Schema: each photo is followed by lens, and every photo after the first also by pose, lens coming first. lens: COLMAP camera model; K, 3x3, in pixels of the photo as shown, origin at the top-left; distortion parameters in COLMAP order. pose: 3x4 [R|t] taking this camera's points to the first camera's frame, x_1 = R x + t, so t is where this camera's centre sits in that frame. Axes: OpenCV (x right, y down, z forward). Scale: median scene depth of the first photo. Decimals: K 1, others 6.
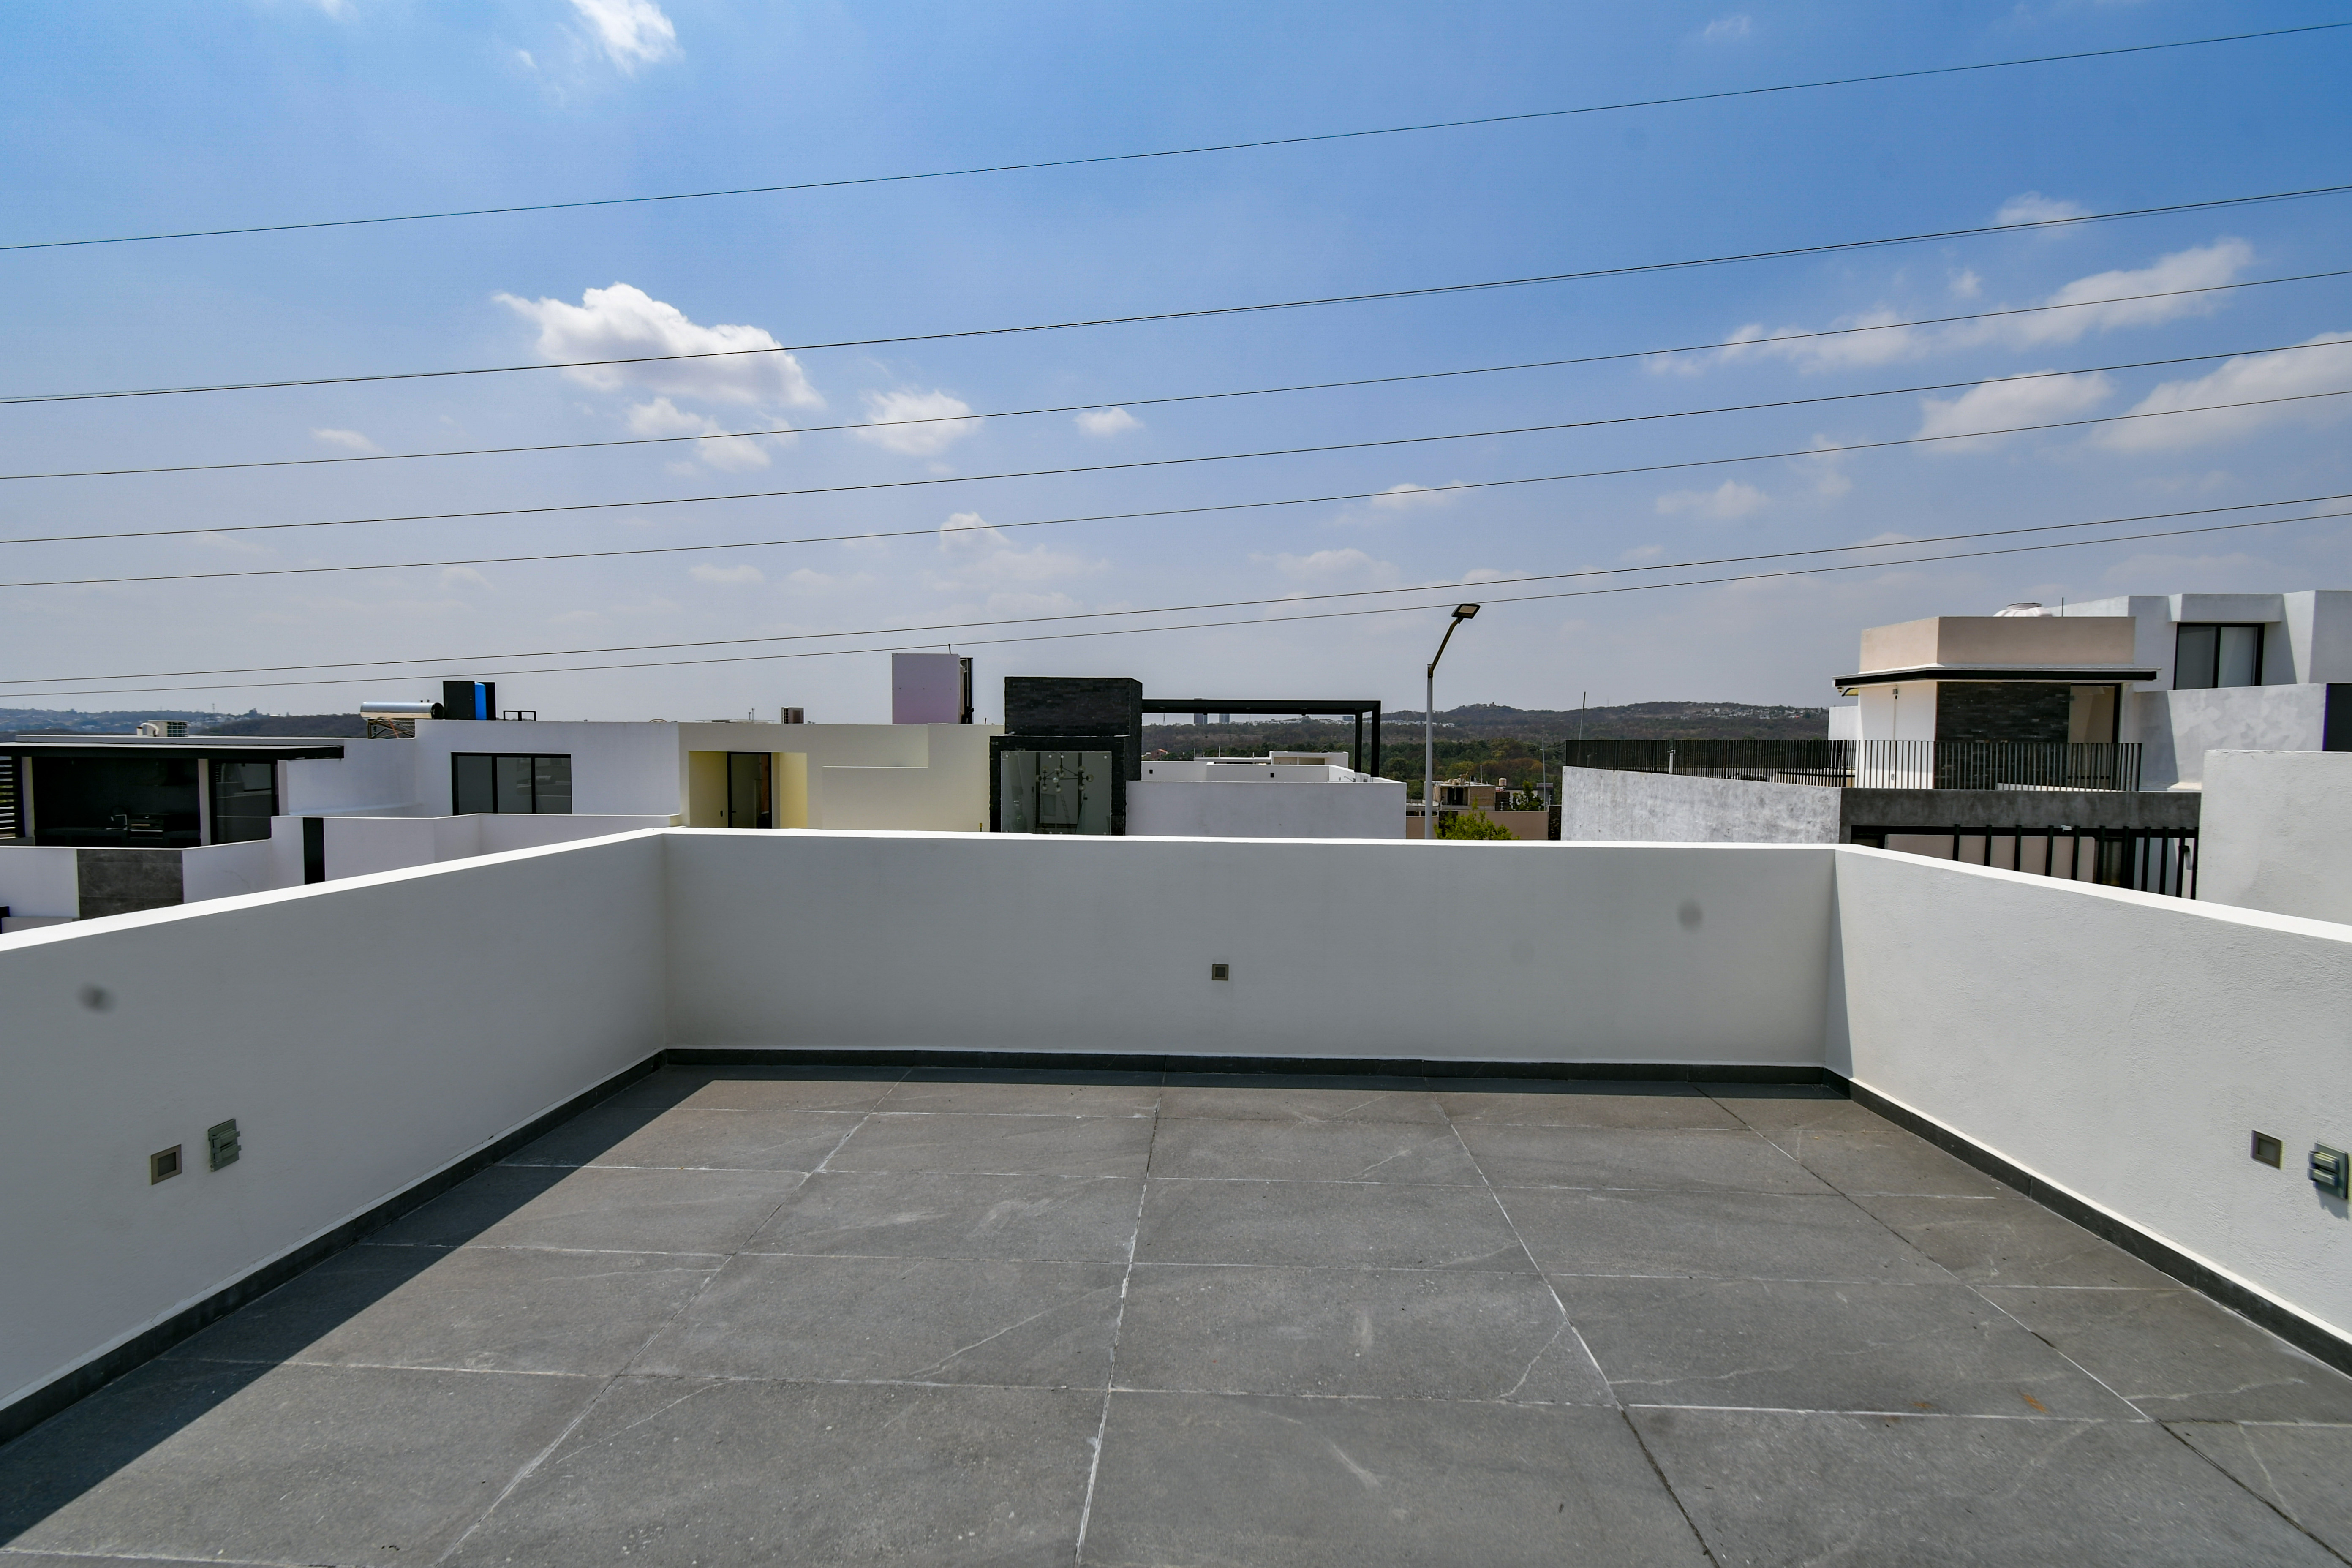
lens RADIAL K [[1036.2, 0, 1181.9], [0, 1036.2, 794.6], [0, 0, 1]] dist [0.008989, -0.005295]
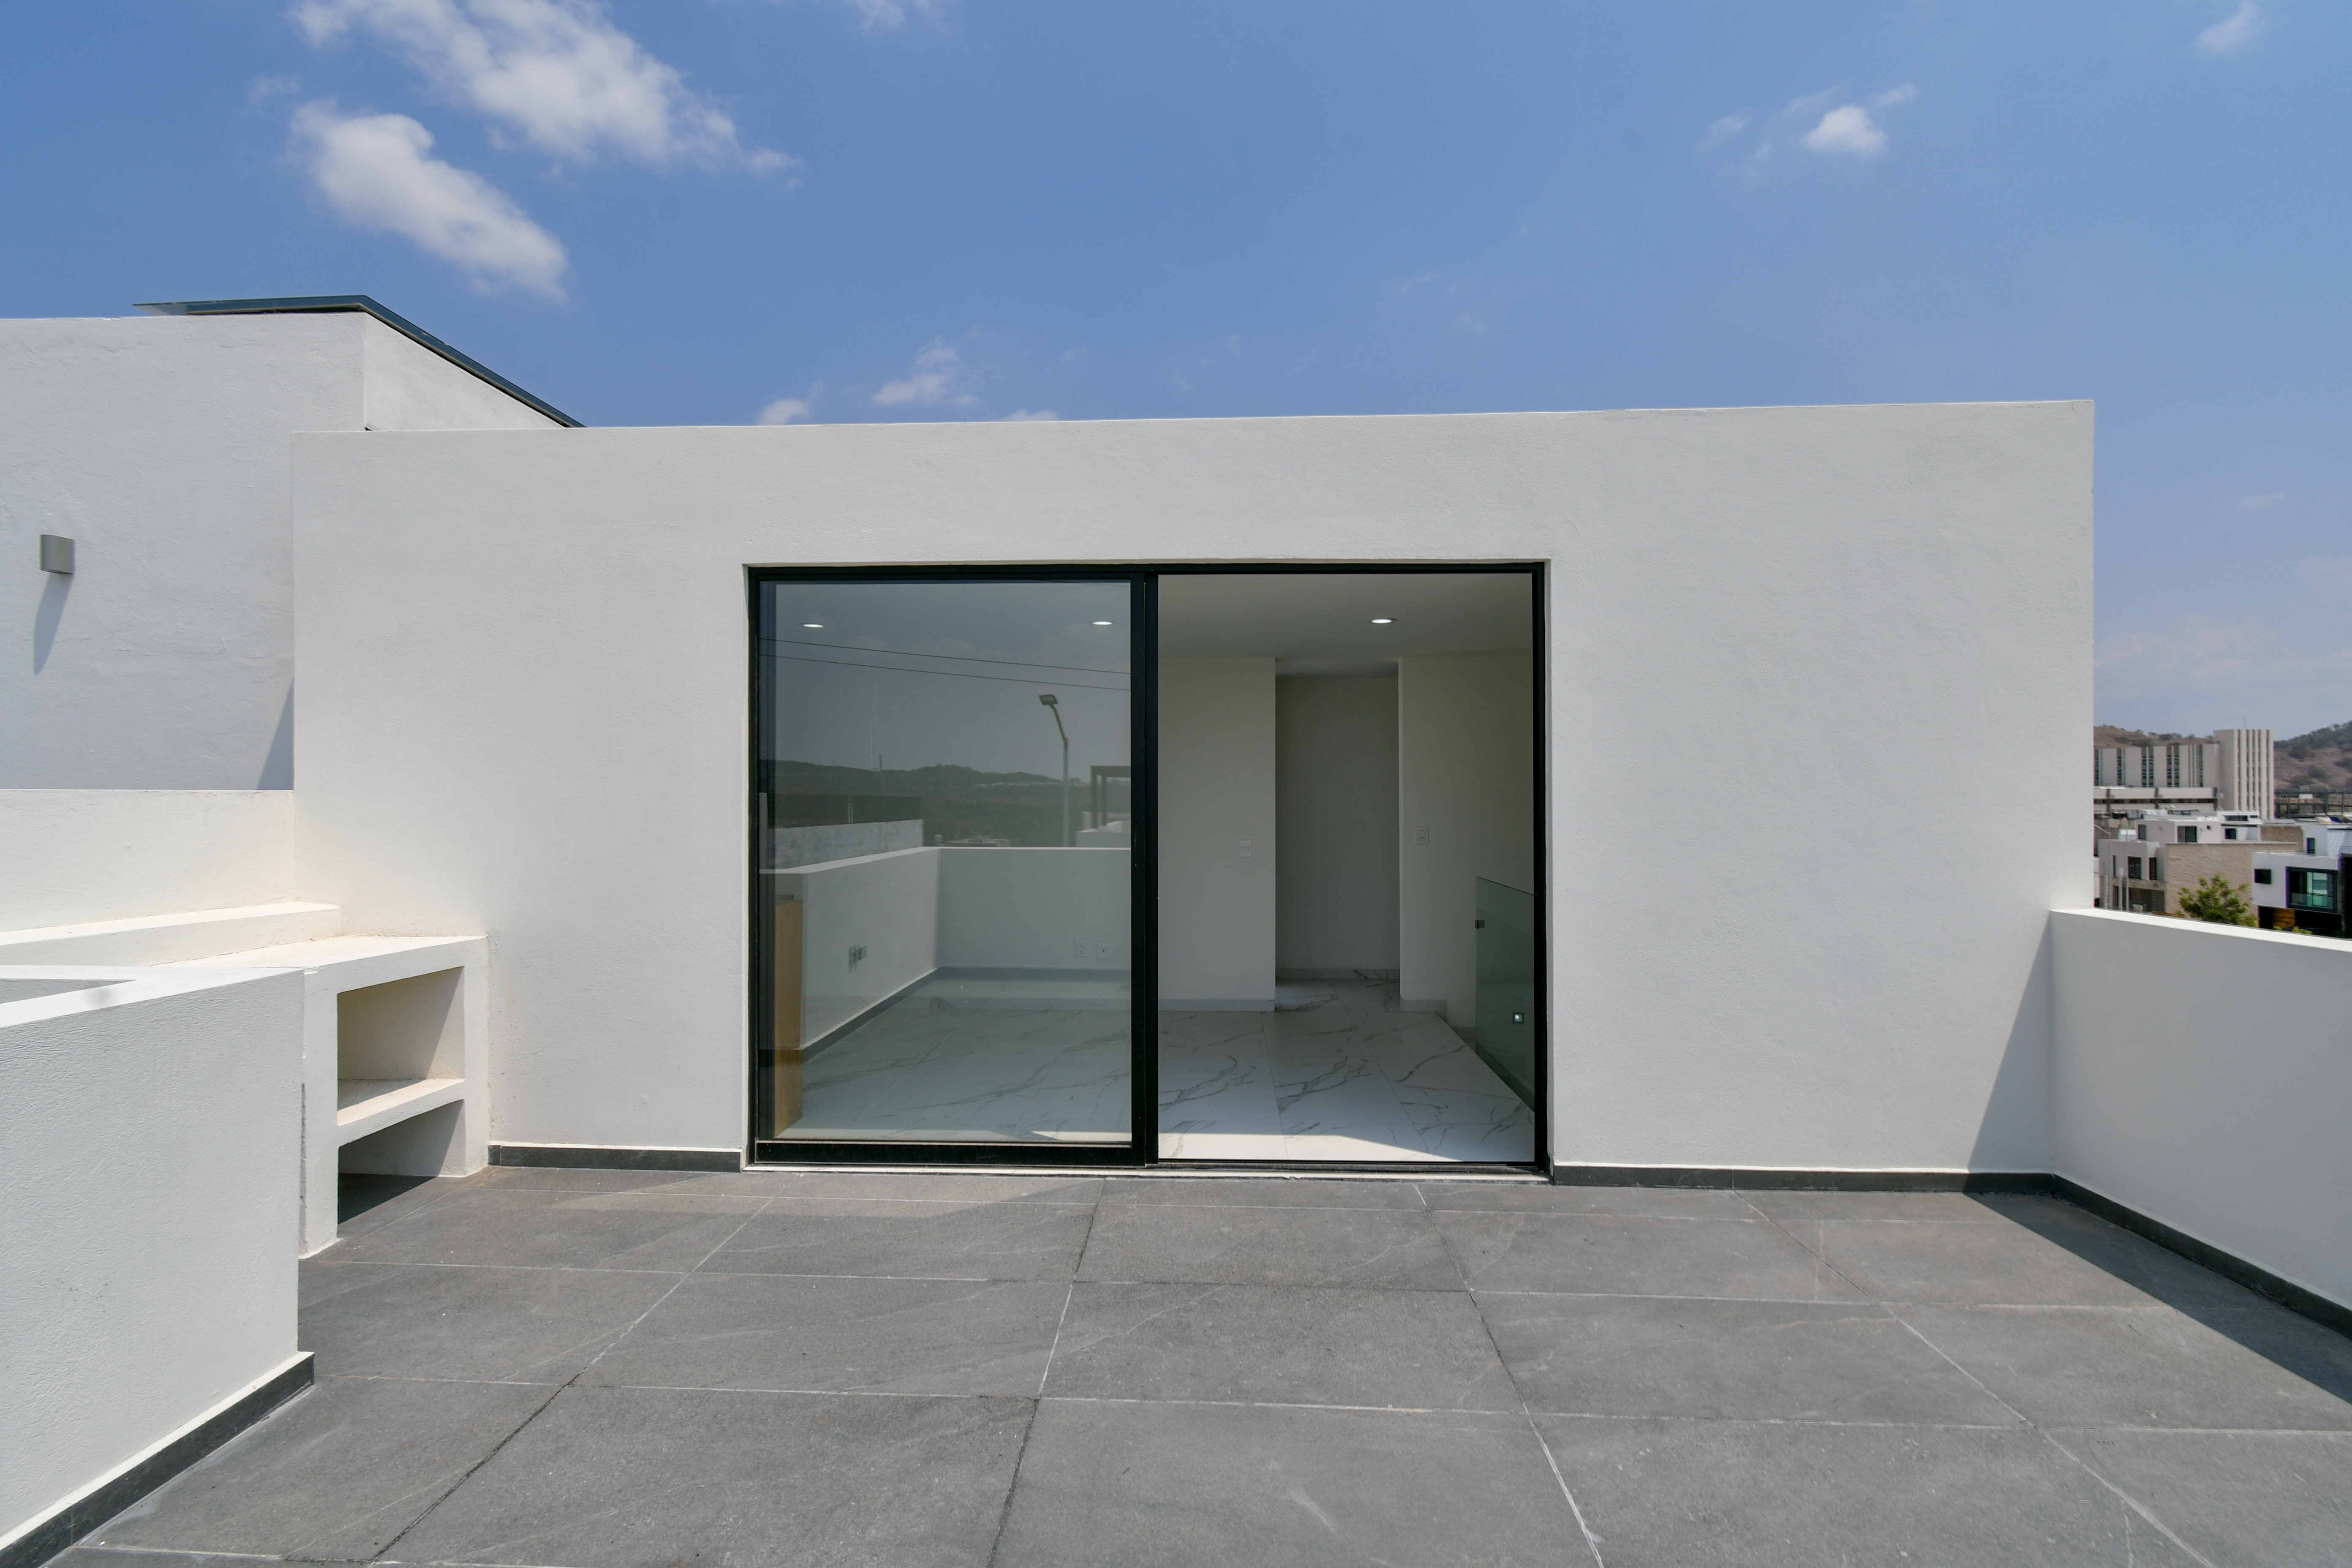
lens RADIAL K [[1036.2, 0, 1171.7], [0, 1036.2, 791.9], [0, 0, 1]] dist [0.008989, -0.005295]
pose [[-0.999955, -0.007114, 0.006198, 0.135293], [-0.006783, 0.998634, 0.051804, -0.038448], [-0.006559, 0.051759, -0.998638, 0.885495]]
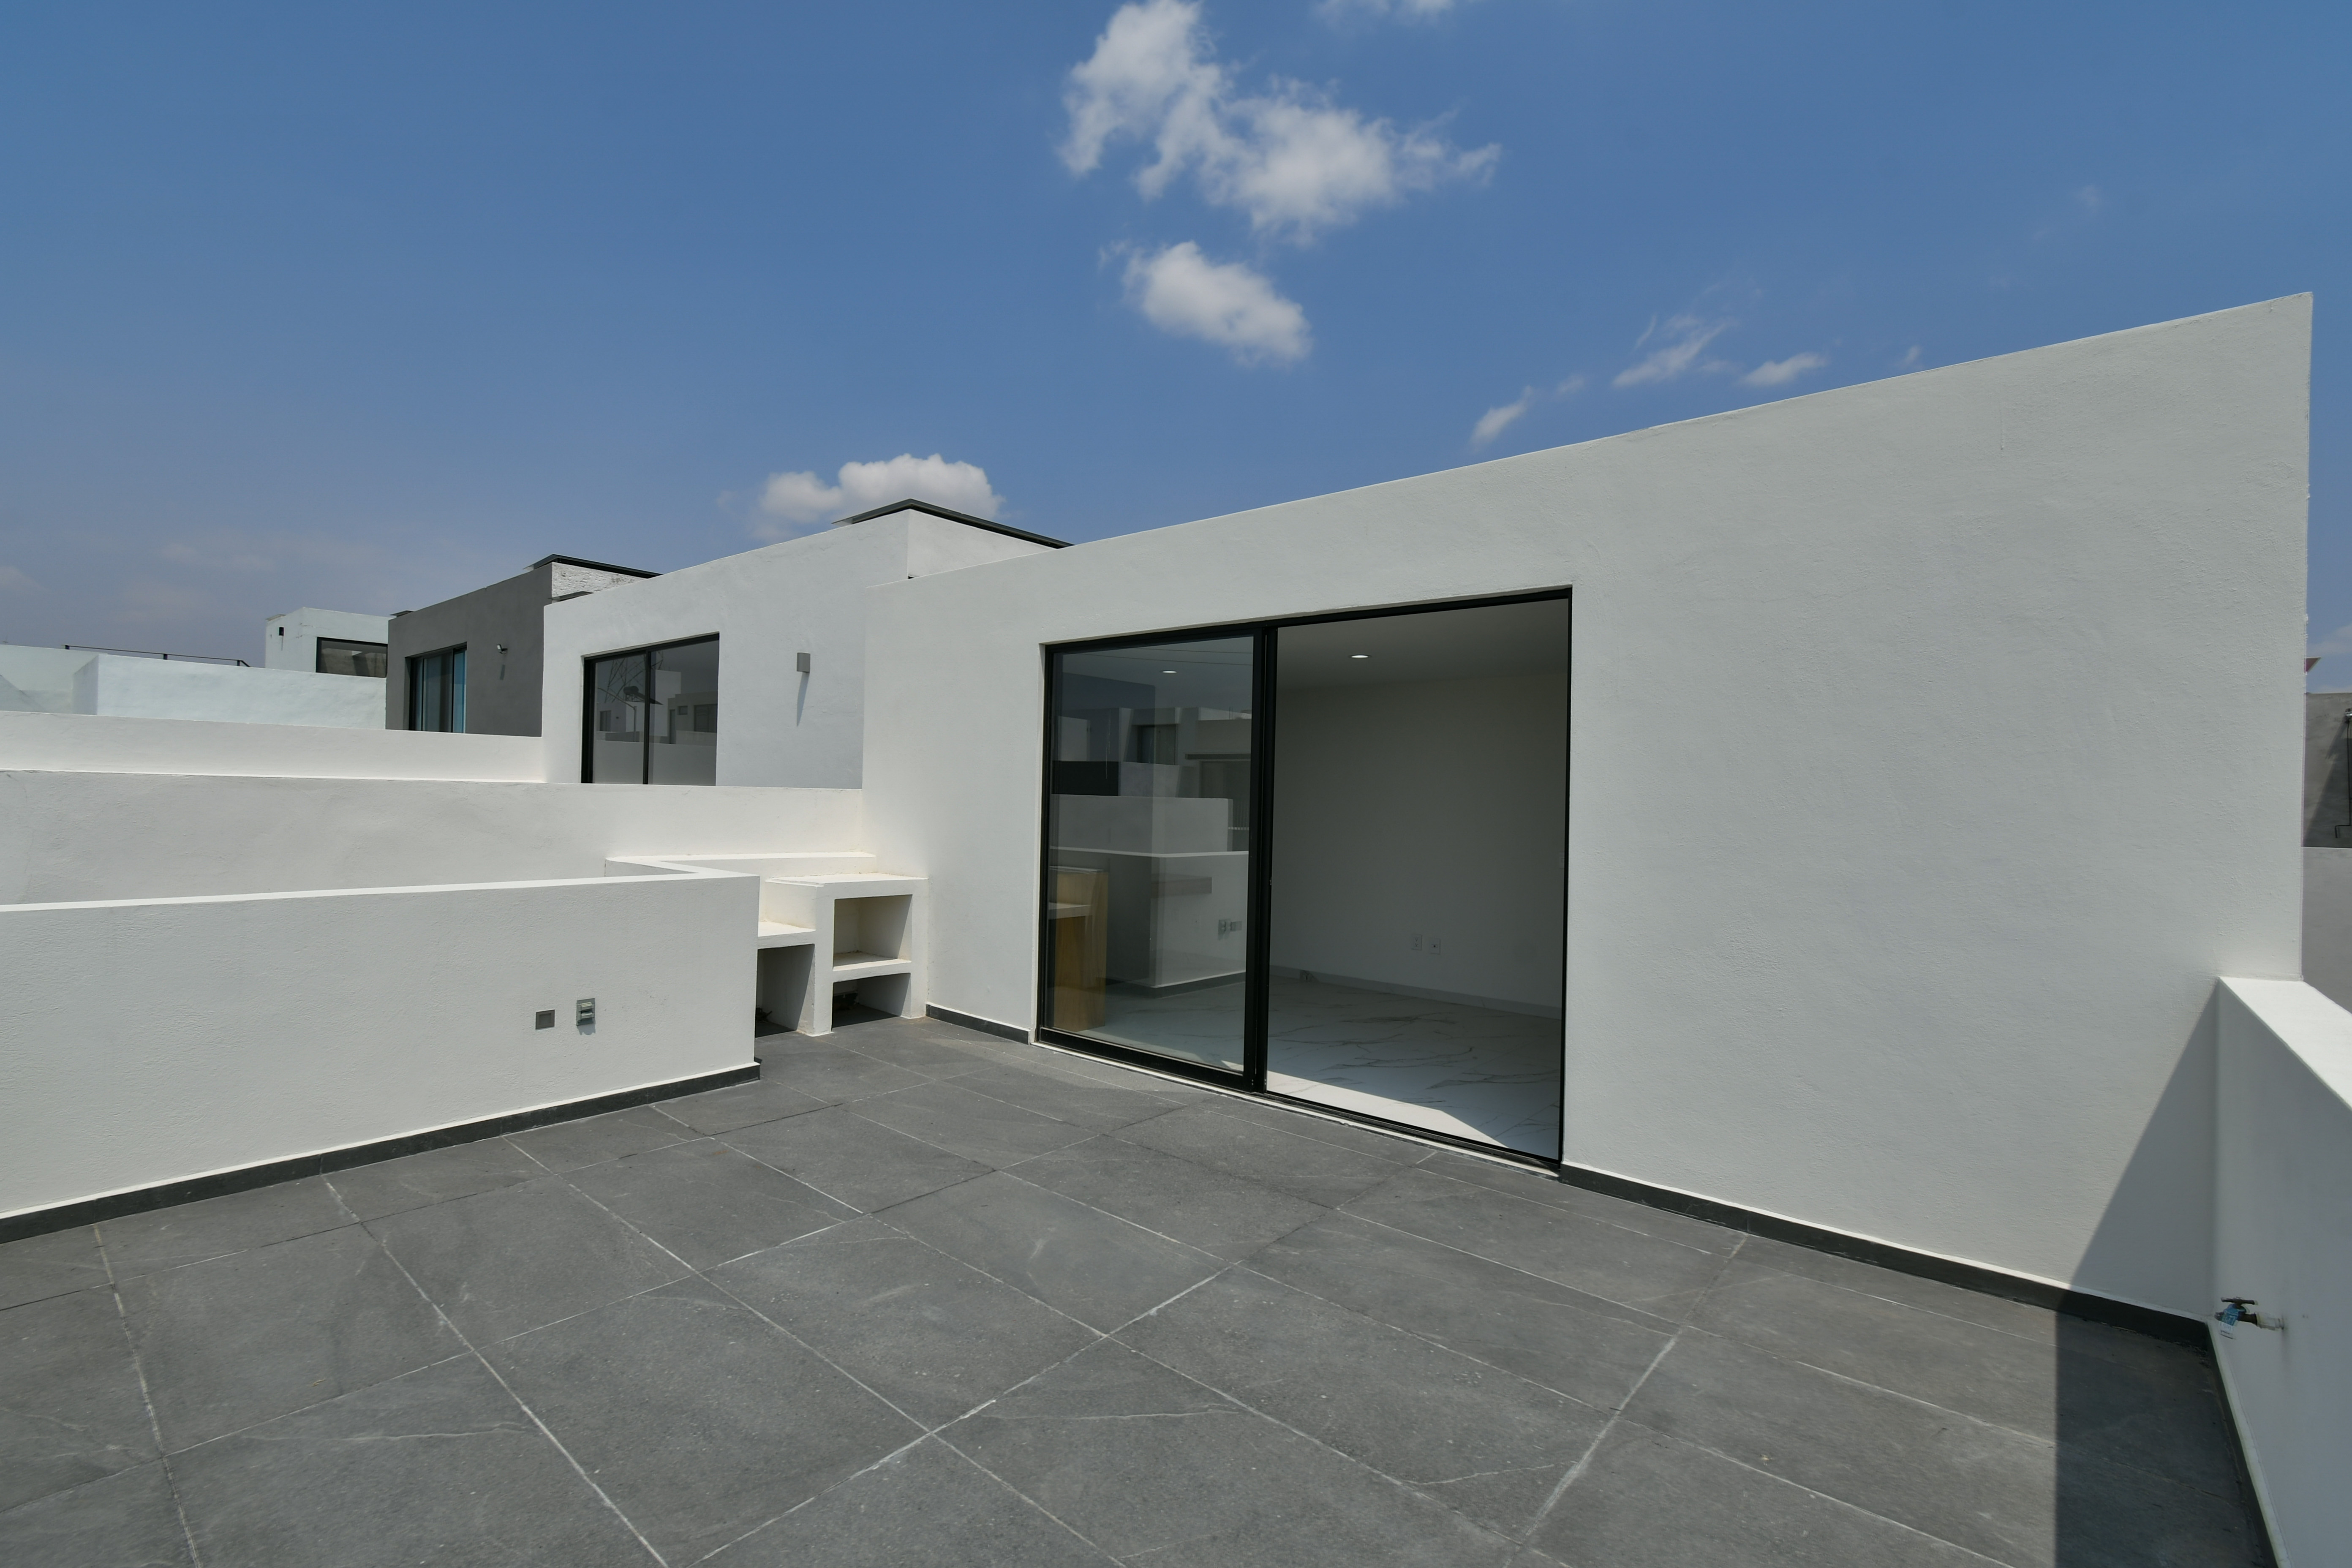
lens RADIAL K [[1036.2, 0, 1164.0], [0, 1036.2, 788.6], [0, 0, 1]] dist [0.008989, -0.005295]
pose [[-0.780488, -0.020201, 0.624844, -0.430499], [0.006922, 0.999137, 0.040948, -0.050387], [-0.625132, 0.036285, -0.779675, 0.942615]]
